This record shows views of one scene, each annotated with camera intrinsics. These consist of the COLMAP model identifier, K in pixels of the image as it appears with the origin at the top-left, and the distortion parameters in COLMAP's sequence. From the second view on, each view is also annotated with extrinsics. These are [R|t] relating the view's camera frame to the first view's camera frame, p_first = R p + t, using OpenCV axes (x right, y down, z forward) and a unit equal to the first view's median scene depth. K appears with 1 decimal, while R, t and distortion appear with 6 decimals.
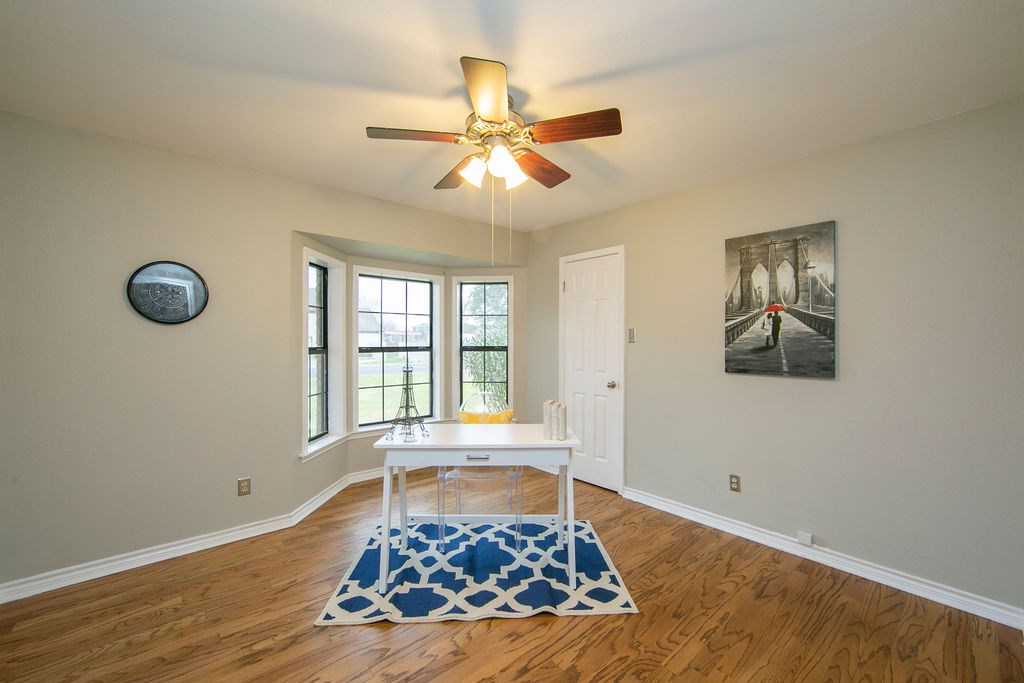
lens RADIAL K [[406.4, 0, 509.3], [0, 406.4, 340.2], [0, 0, 1]] dist [-0.002538, -0.000160]
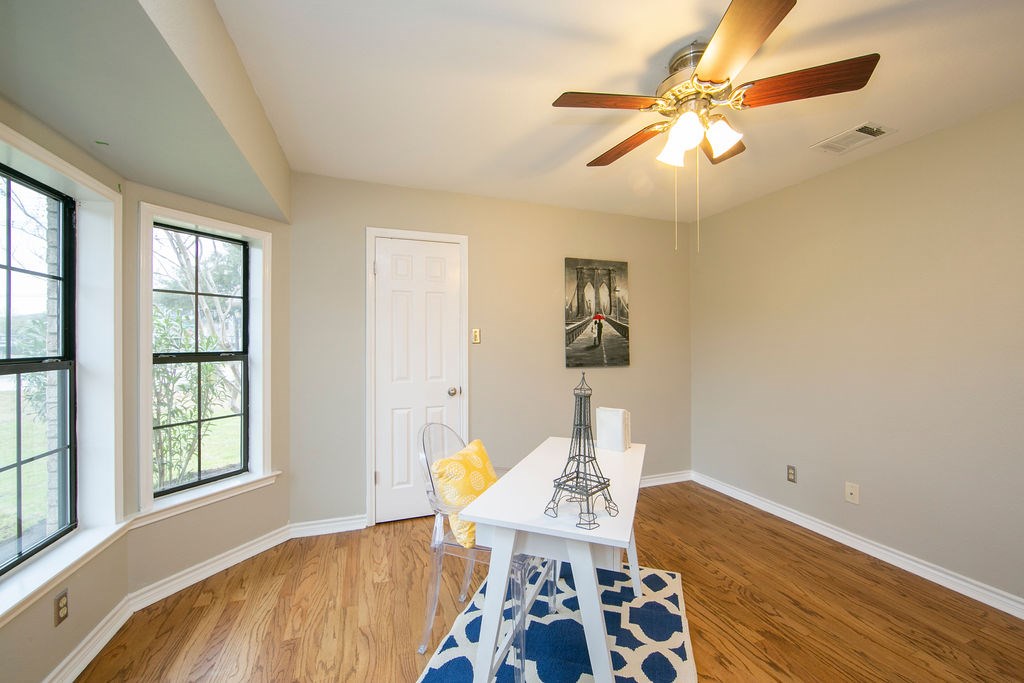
lens RADIAL K [[406.4, 0, 509.3], [0, 406.4, 340.2], [0, 0, 1]] dist [-0.002538, -0.000160]
pose [[0.369201, 0.010424, 0.929291, -0.702196], [0.002638, 0.999921, -0.012265, 0.014167], [-0.929346, 0.006979, 0.369144, 0.761639]]
